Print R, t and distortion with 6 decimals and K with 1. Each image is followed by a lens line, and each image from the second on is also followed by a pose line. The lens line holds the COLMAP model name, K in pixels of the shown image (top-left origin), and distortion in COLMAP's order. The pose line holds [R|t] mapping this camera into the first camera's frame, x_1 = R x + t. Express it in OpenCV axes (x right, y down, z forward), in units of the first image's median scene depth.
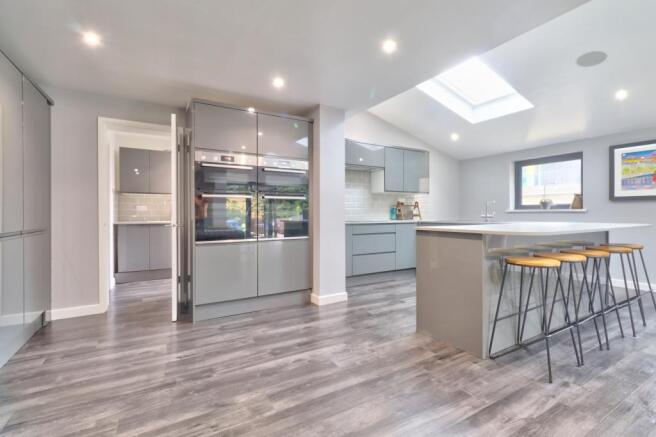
lens RADIAL K [[303.2, 0, 332.8], [0, 303.2, 214.3], [0, 0, 1]] dist [0.001948, -0.000460]
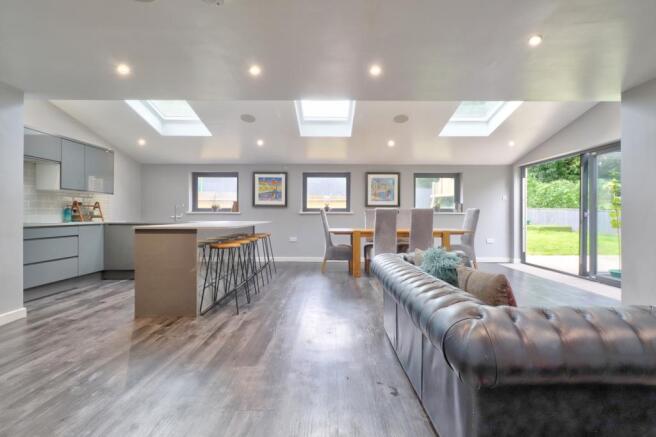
lens RADIAL K [[303.2, 0, 332.6], [0, 303.2, 215.5], [0, 0, 1]] dist [0.001948, -0.000460]
pose [[0.513865, 0.001712, 0.857870, -0.240023], [-0.002458, 0.999997, -0.000523, -0.000912], [-0.857868, -0.001840, 0.513867, -0.168439]]
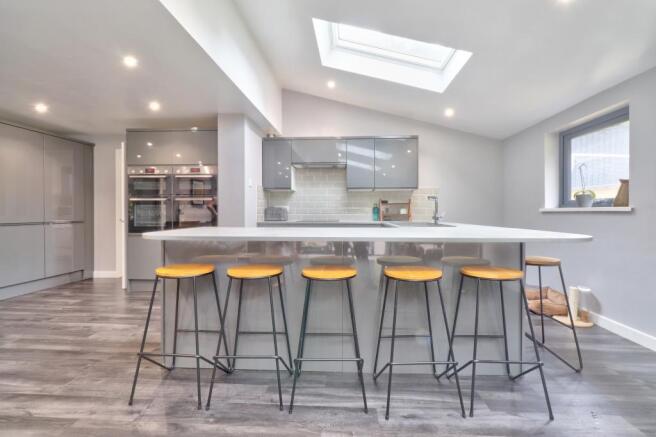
lens RADIAL K [[303.2, 0, 328.6], [0, 303.2, 212.3], [0, 0, 1]] dist [0.001948, -0.000460]
pose [[0.823949, 0.002146, -0.566660, 0.865561], [-0.004761, 0.999984, -0.003135, -0.003390], [0.566644, 0.005281, 0.823946, 0.305212]]
